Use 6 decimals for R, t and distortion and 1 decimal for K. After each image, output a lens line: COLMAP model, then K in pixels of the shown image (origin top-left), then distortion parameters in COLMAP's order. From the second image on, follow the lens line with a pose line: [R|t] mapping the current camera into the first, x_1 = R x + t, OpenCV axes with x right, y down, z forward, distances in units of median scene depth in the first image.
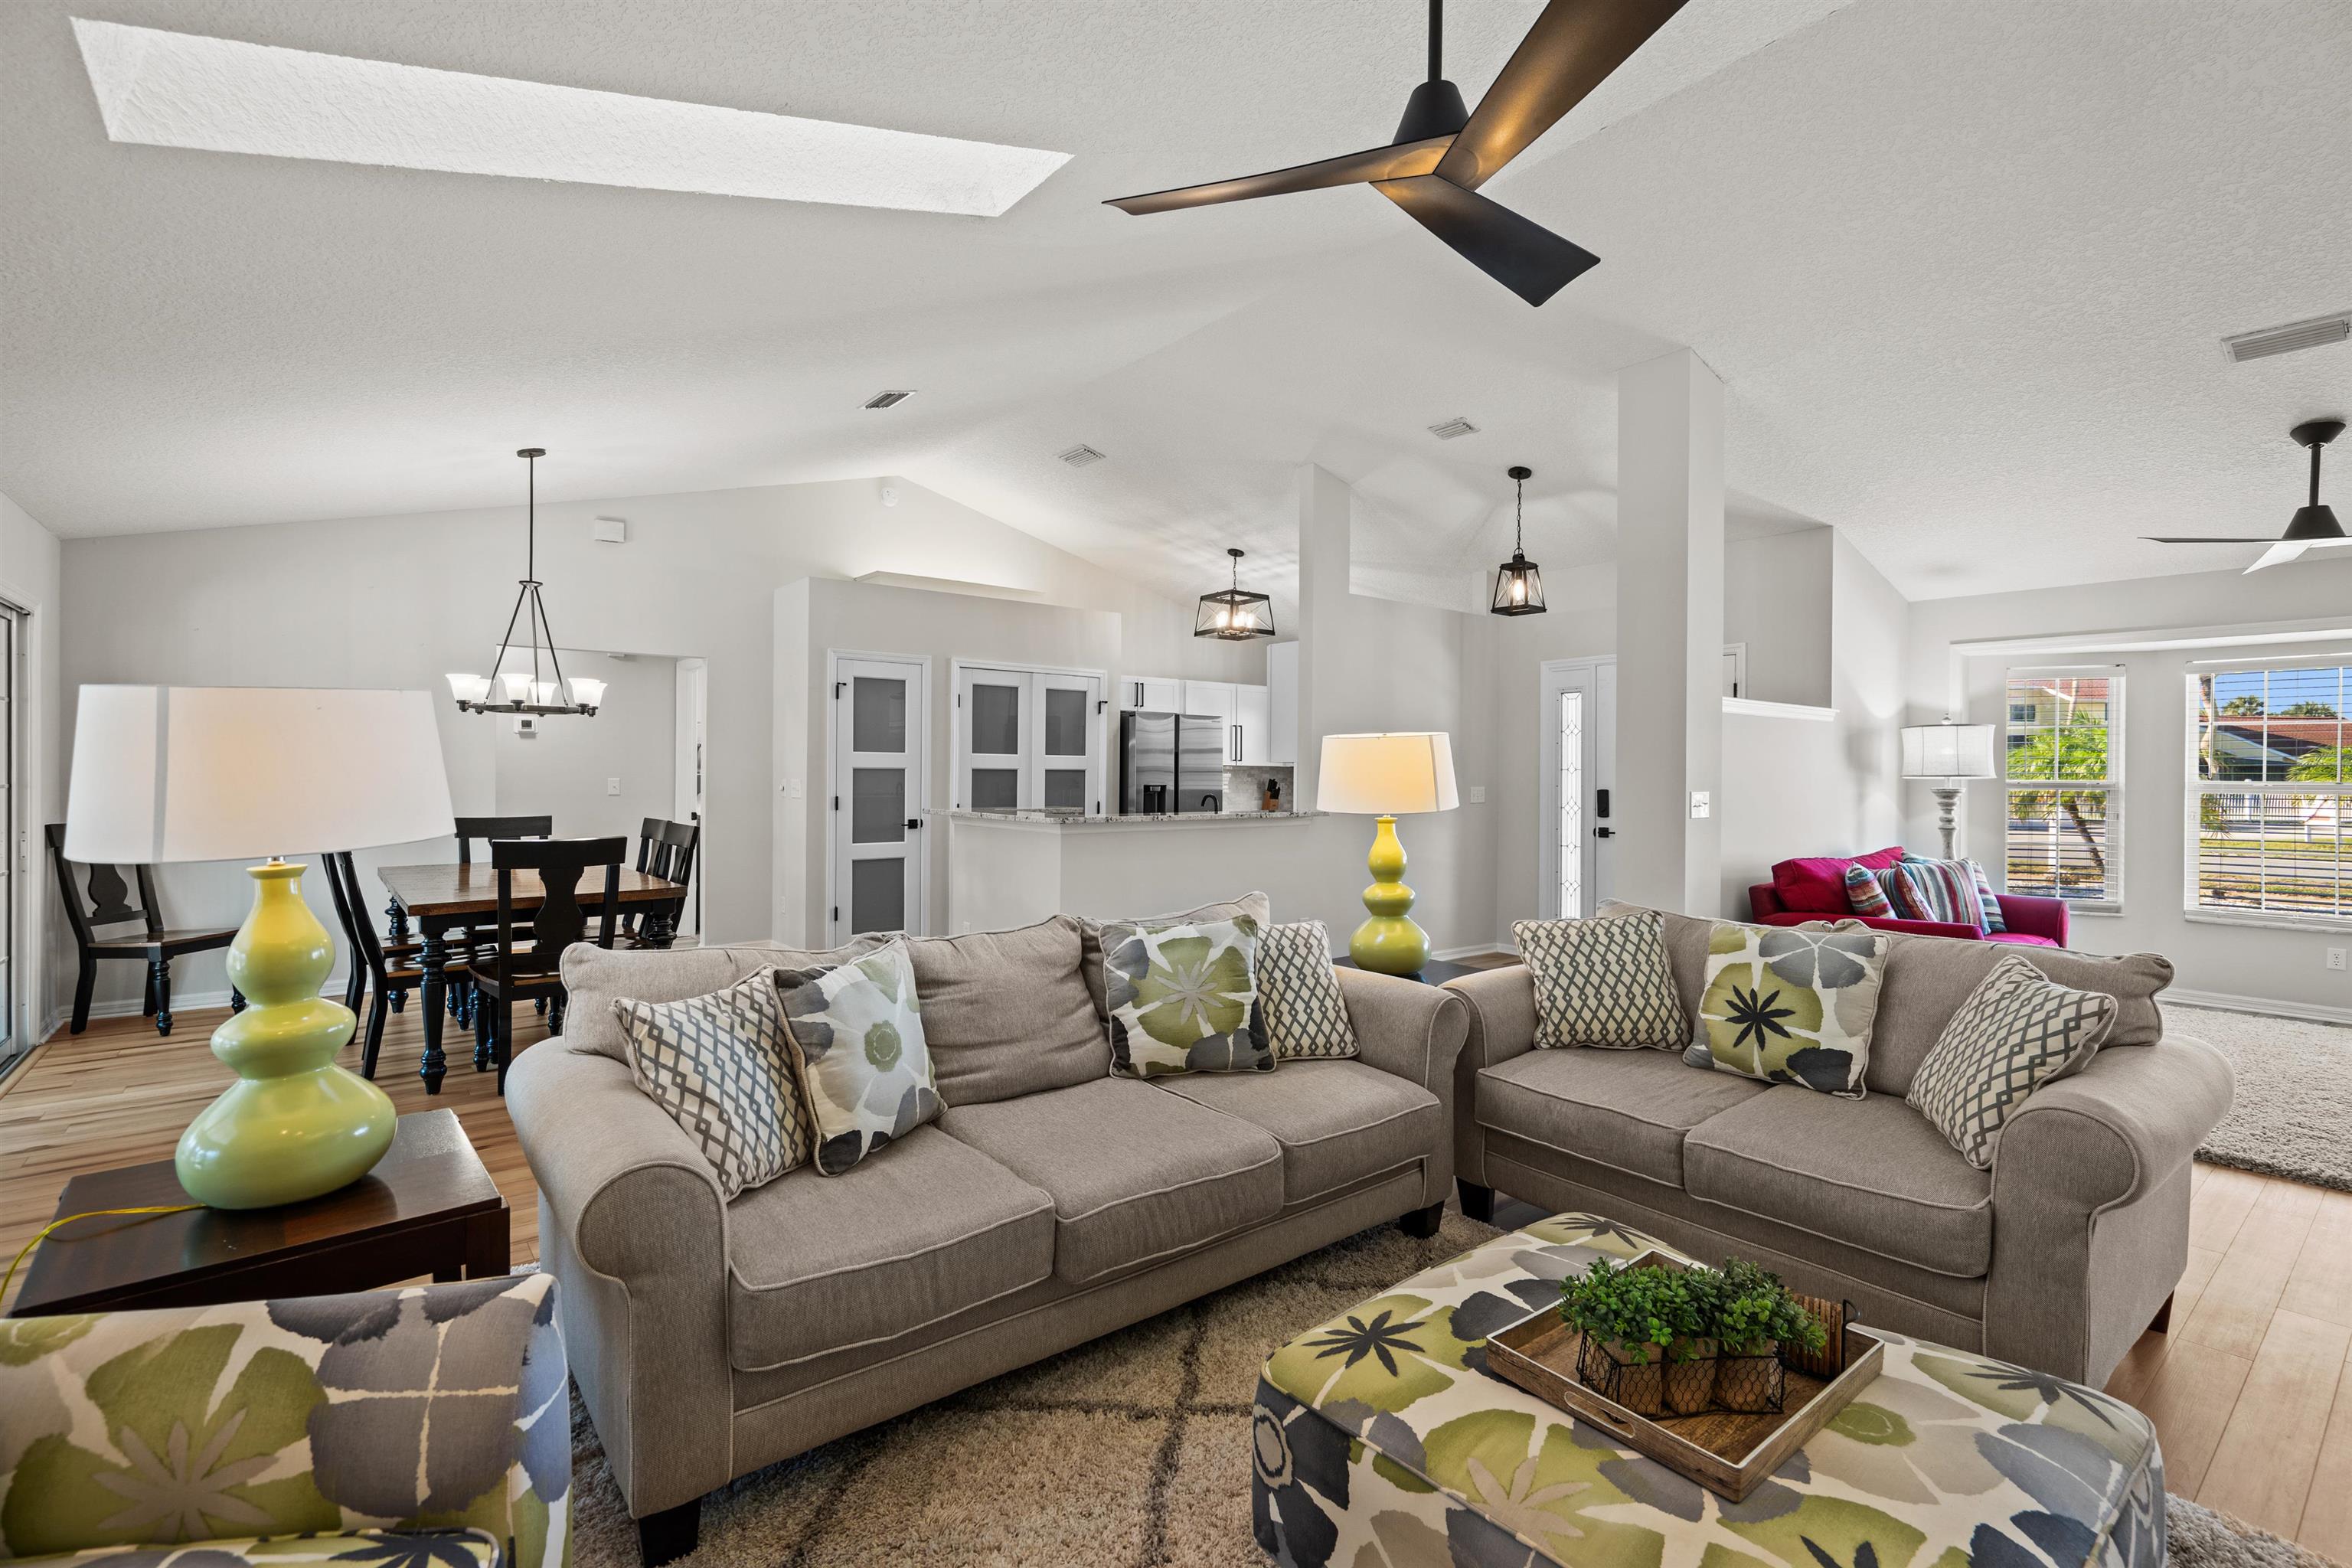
lens RADIAL K [[1084.4, 0, 1174.3], [0, 1084.4, 774.1], [0, 0, 1]] dist [-0.001442, 0.000147]
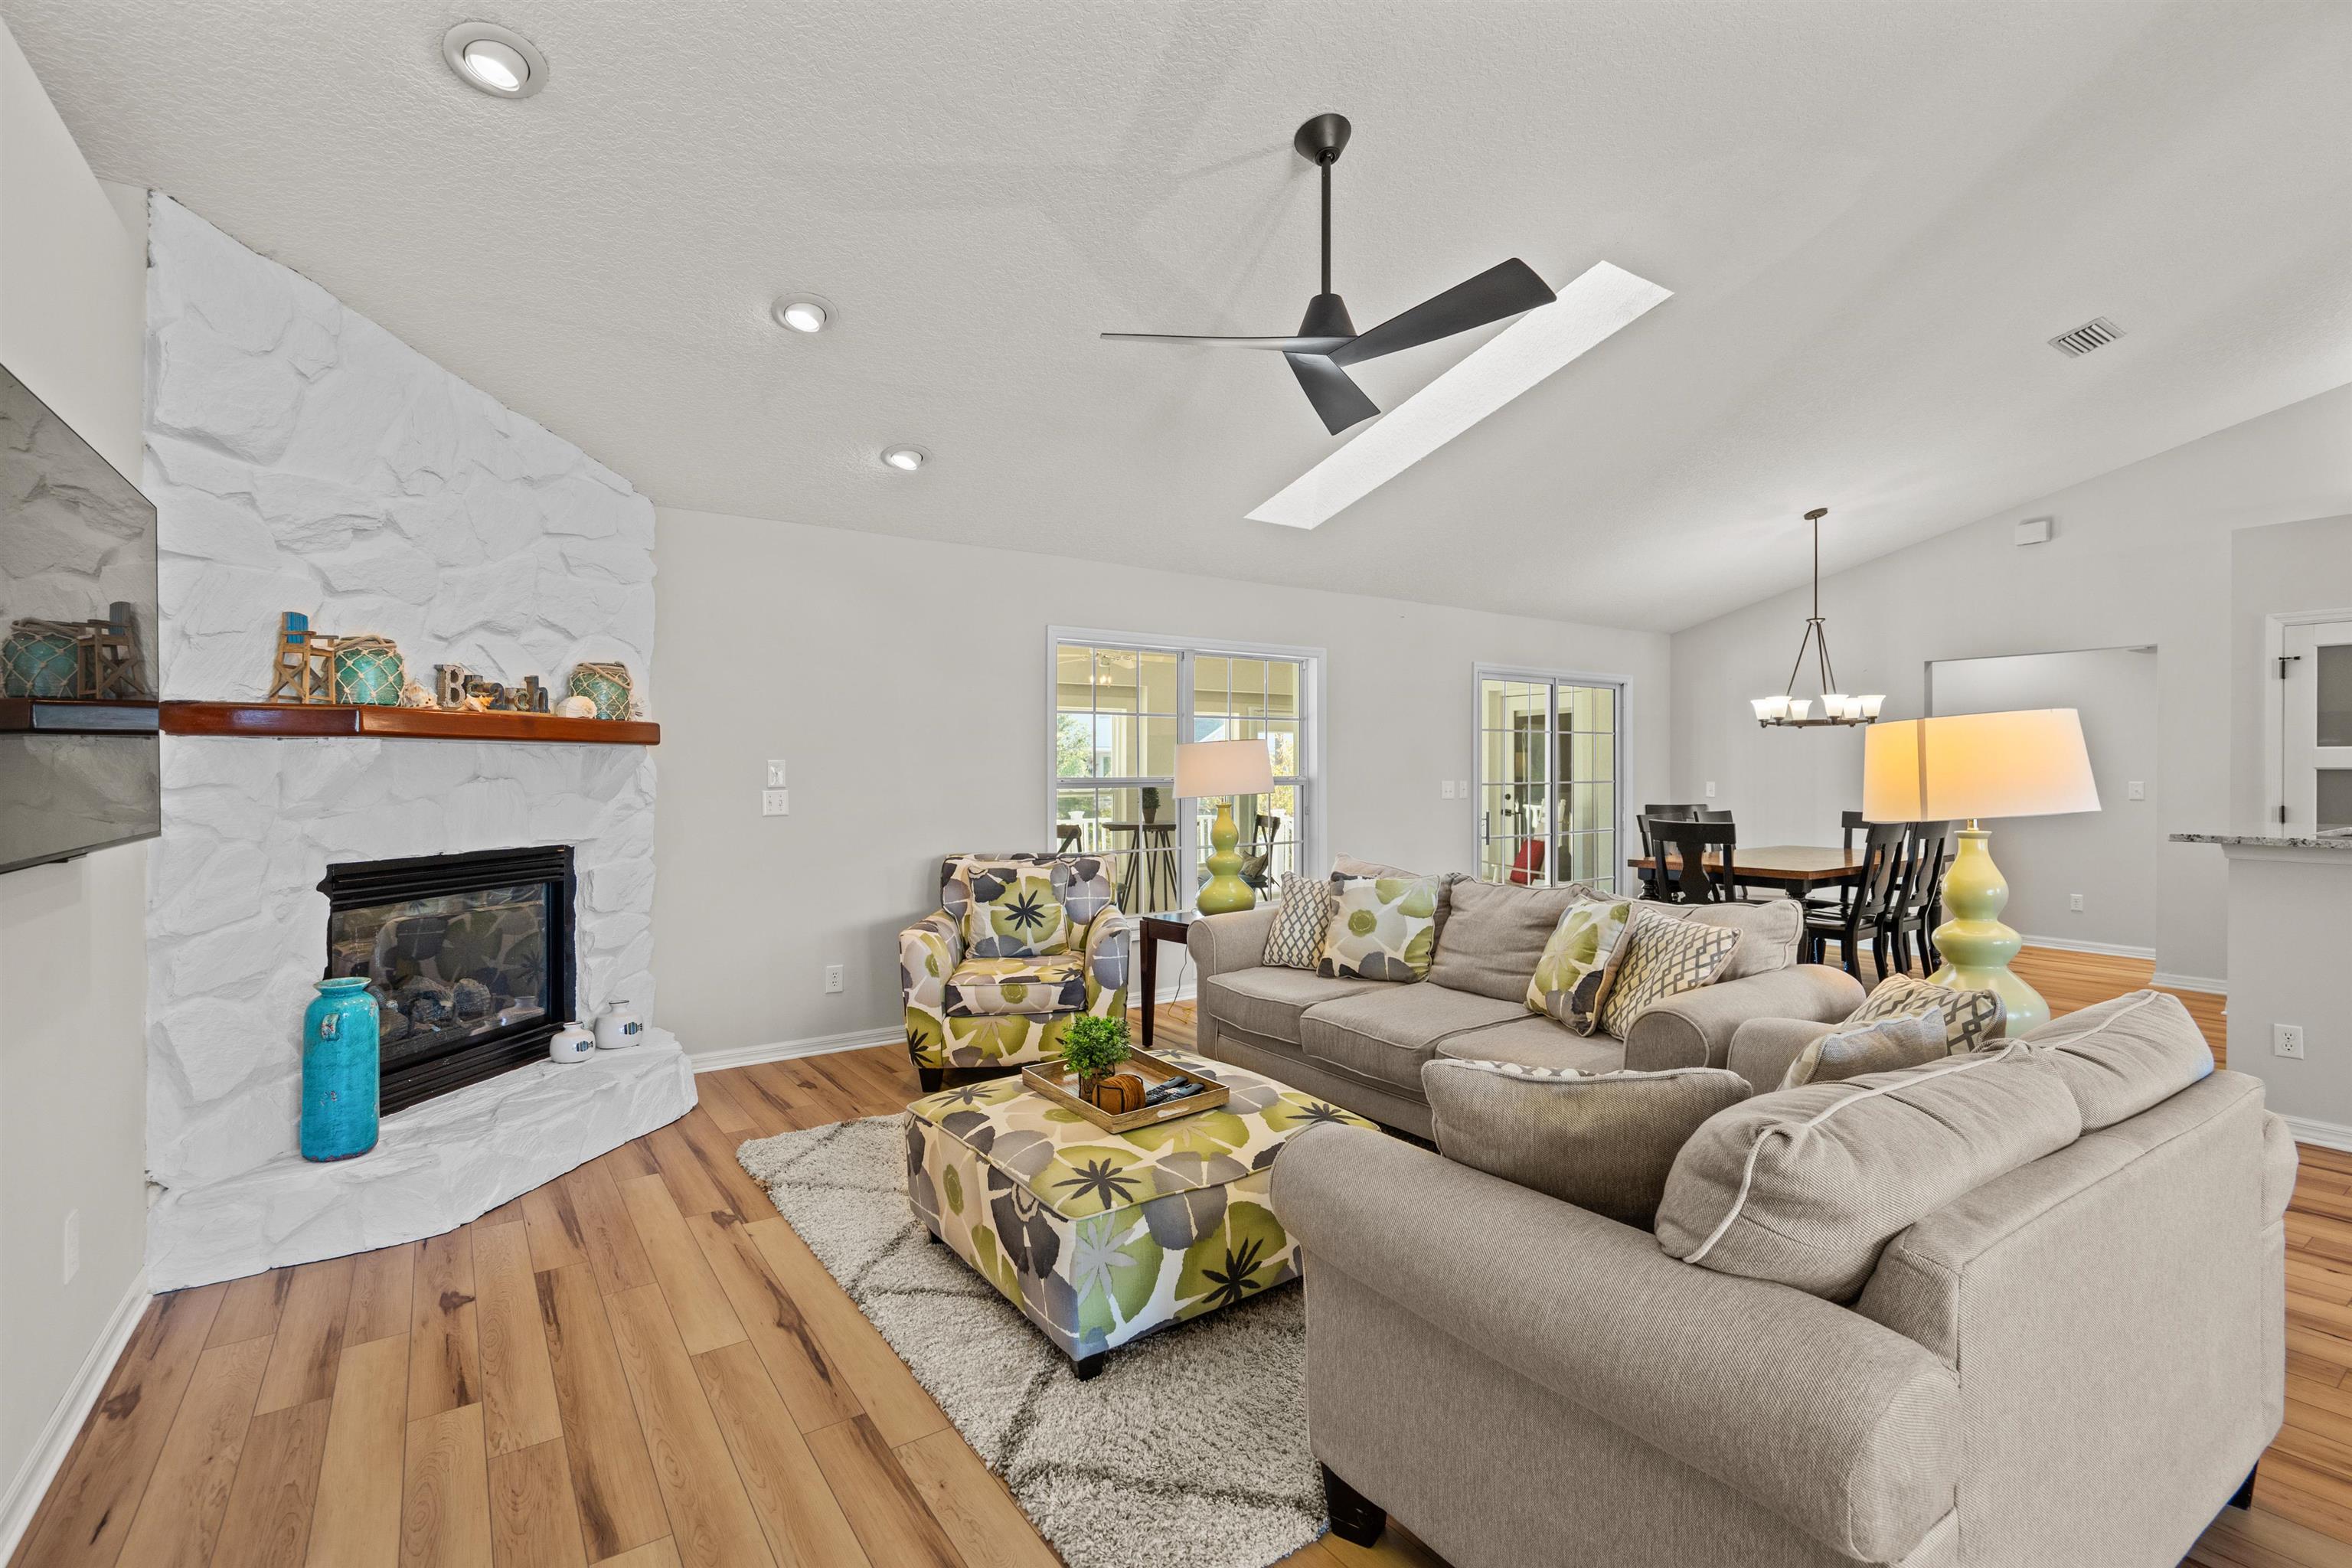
lens RADIAL K [[1084.4, 0, 1174.3], [0, 1084.4, 774.1], [0, 0, 1]] dist [-0.001442, 0.000147]
pose [[-0.083738, -0.004929, -0.996476, 0.699219], [-0.001804, 0.999987, -0.004794, 0.005754], [0.996486, 0.001396, -0.083746, 0.377642]]
